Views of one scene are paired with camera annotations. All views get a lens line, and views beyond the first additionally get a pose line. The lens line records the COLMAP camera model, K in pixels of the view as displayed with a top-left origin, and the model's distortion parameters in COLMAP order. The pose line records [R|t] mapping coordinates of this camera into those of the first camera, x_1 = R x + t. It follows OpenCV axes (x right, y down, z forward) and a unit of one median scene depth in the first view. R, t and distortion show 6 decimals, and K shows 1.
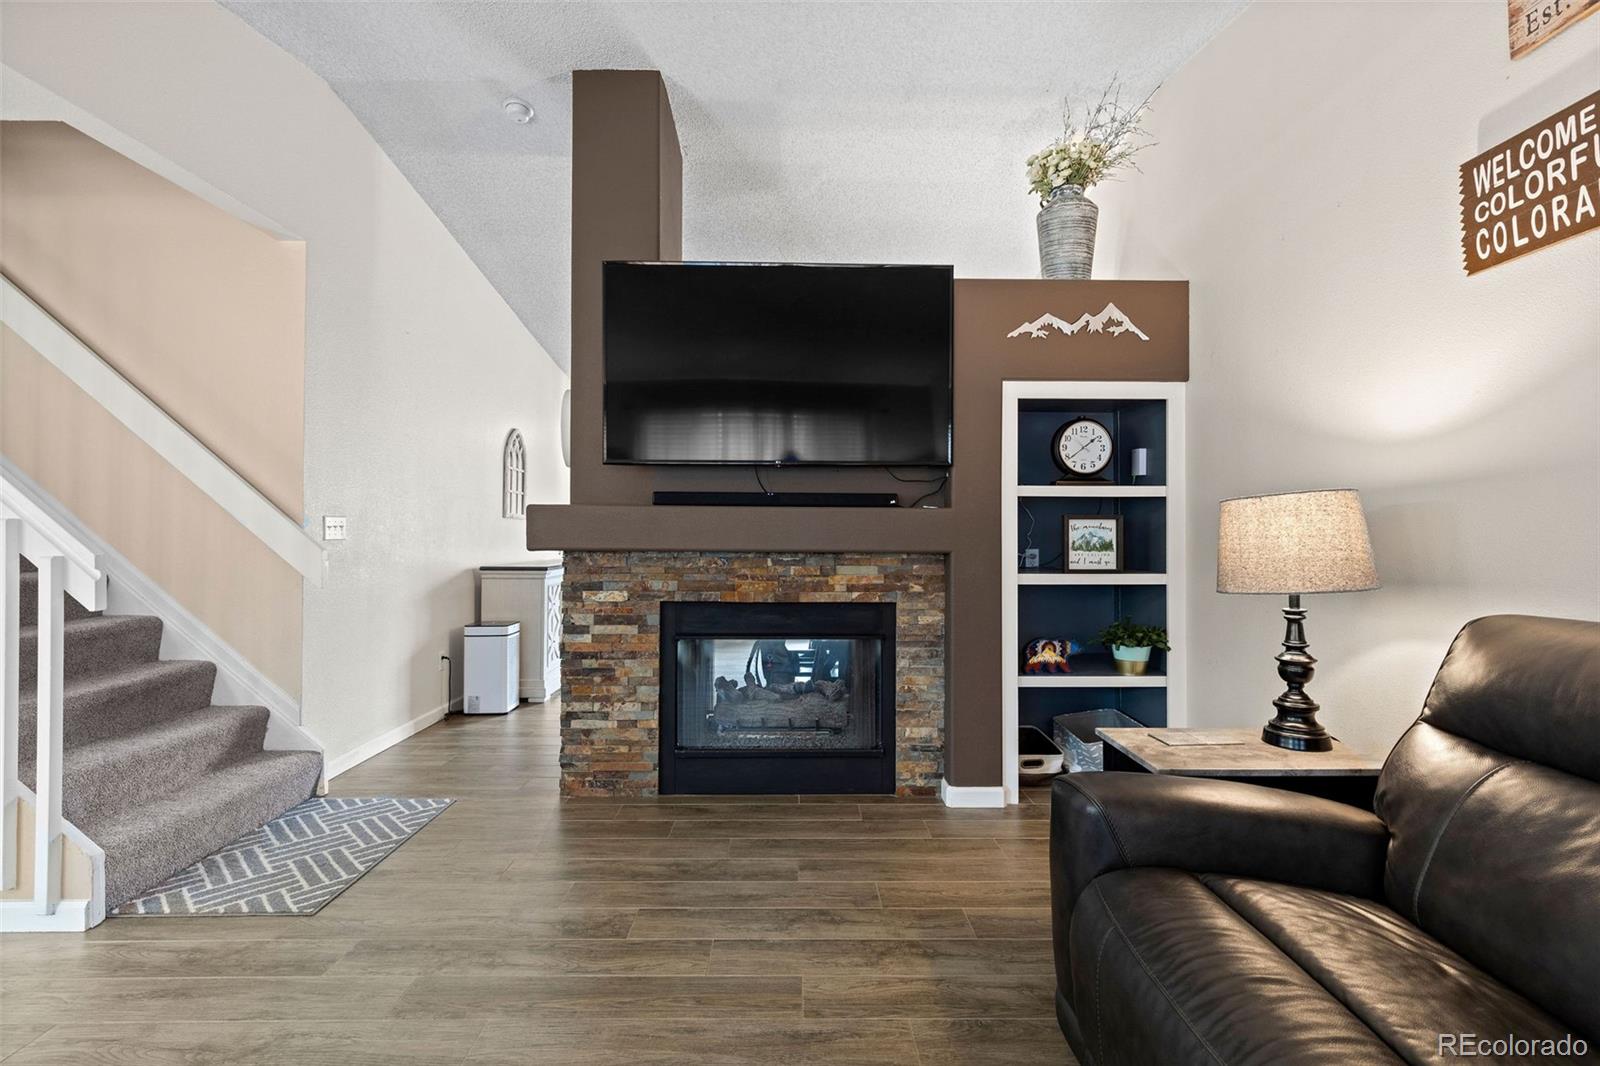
lens RADIAL K [[725.4, 0, 793.2], [0, 725.4, 524.0], [0, 0, 1]] dist [0.005962, -0.001428]
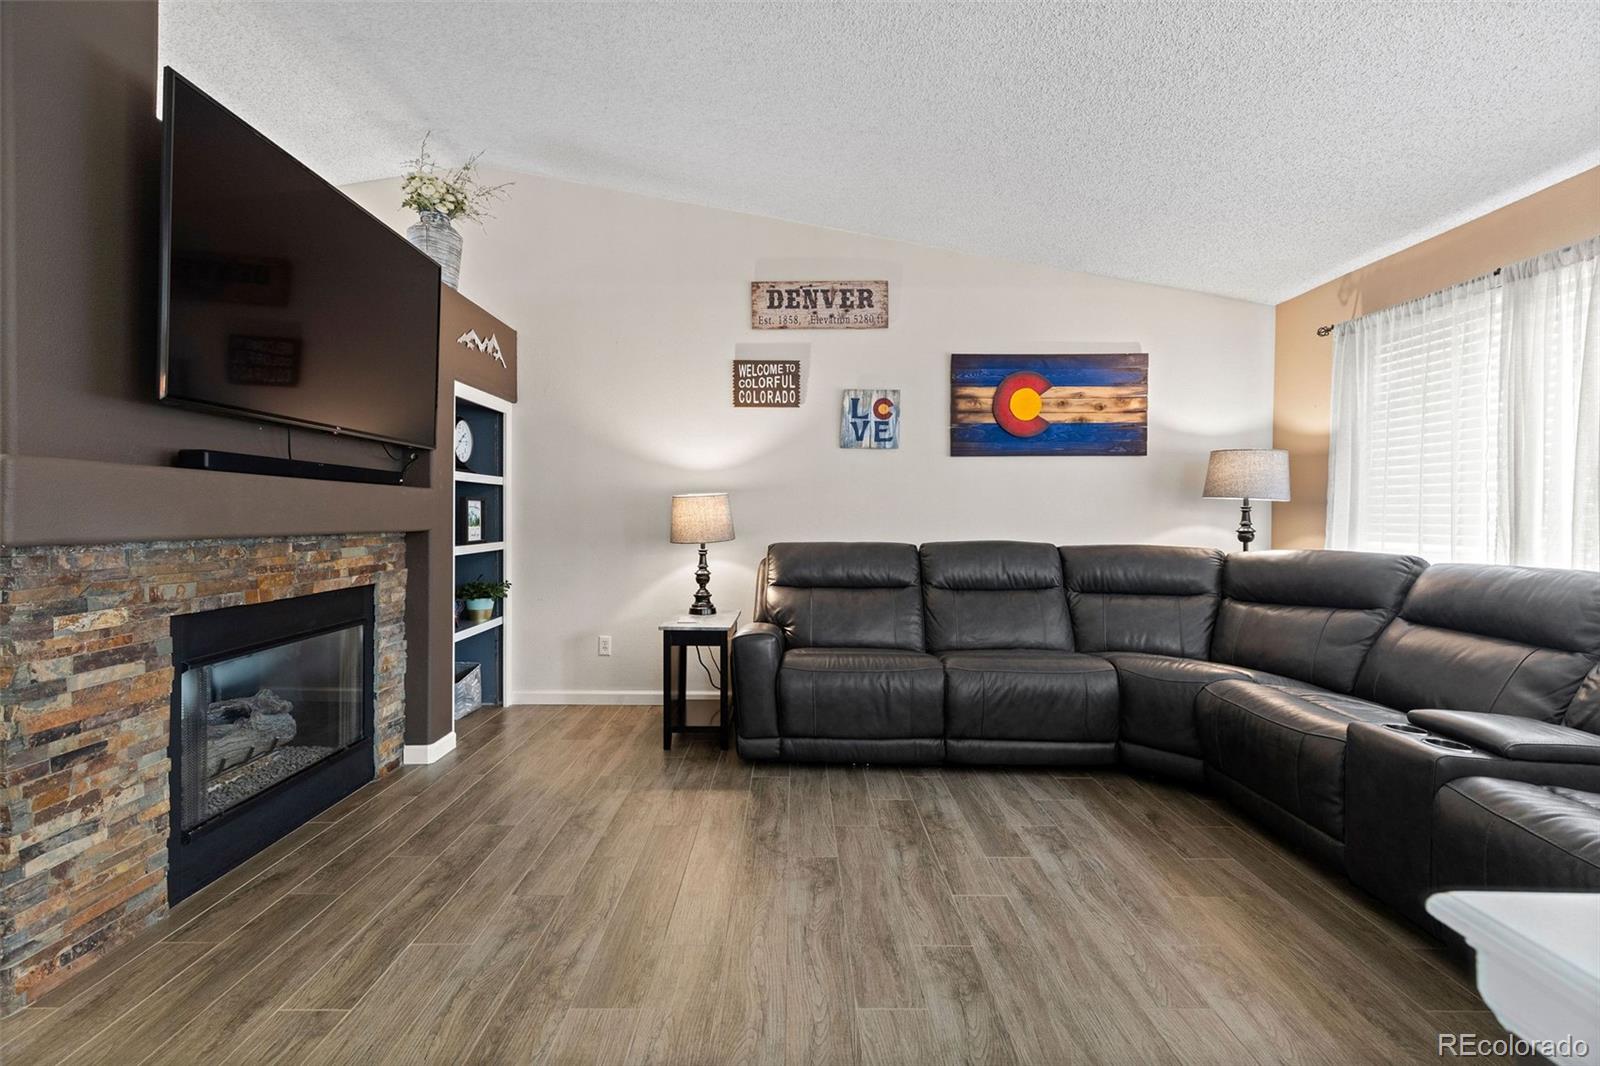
lens RADIAL K [[725.4, 0, 805.3], [0, 725.4, 527.3], [0, 0, 1]] dist [0.005962, -0.001428]
pose [[-0.012313, -0.020936, 0.999705, -0.856846], [-0.015850, 0.999659, 0.020740, 0.004029], [-0.999799, -0.015590, -0.012640, 0.448087]]
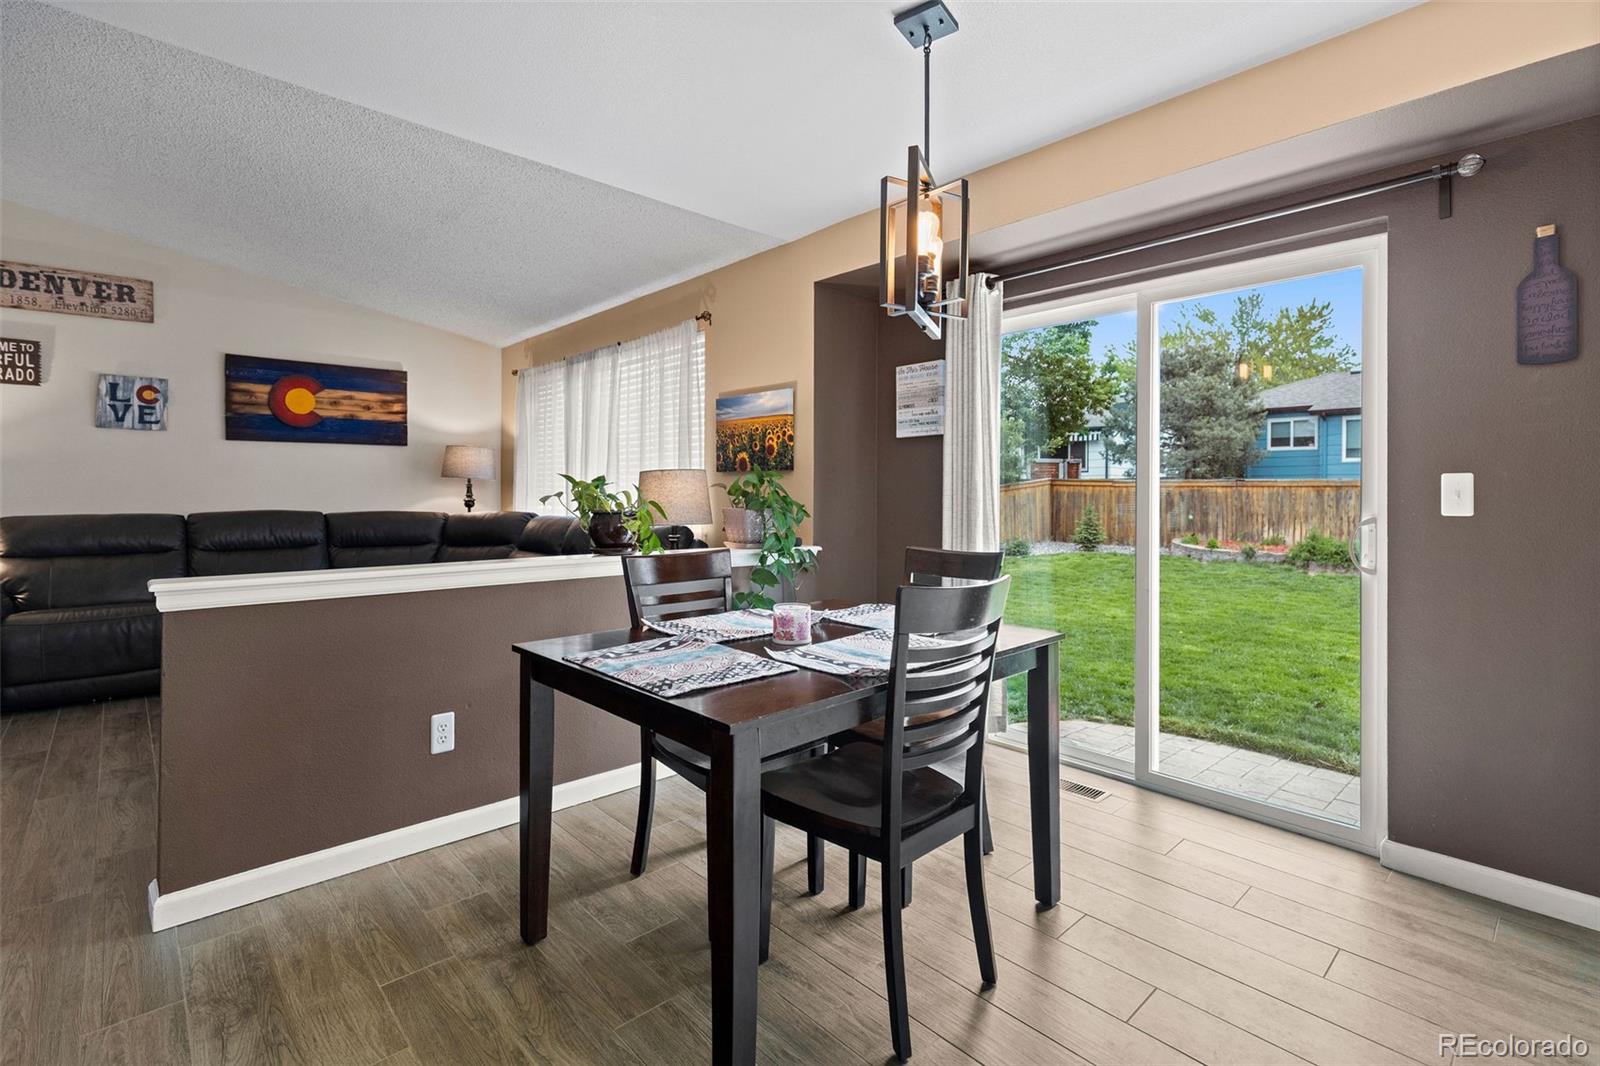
lens RADIAL K [[725.4, 0, 801.9], [0, 725.4, 494.4], [0, 0, 1]] dist [0.005962, -0.001428]
pose [[-0.681611, -0.006251, 0.731688, -1.564710], [-0.012878, 0.999911, -0.003455, 0.005274], [-0.731602, -0.011777, -0.681631, 0.321993]]
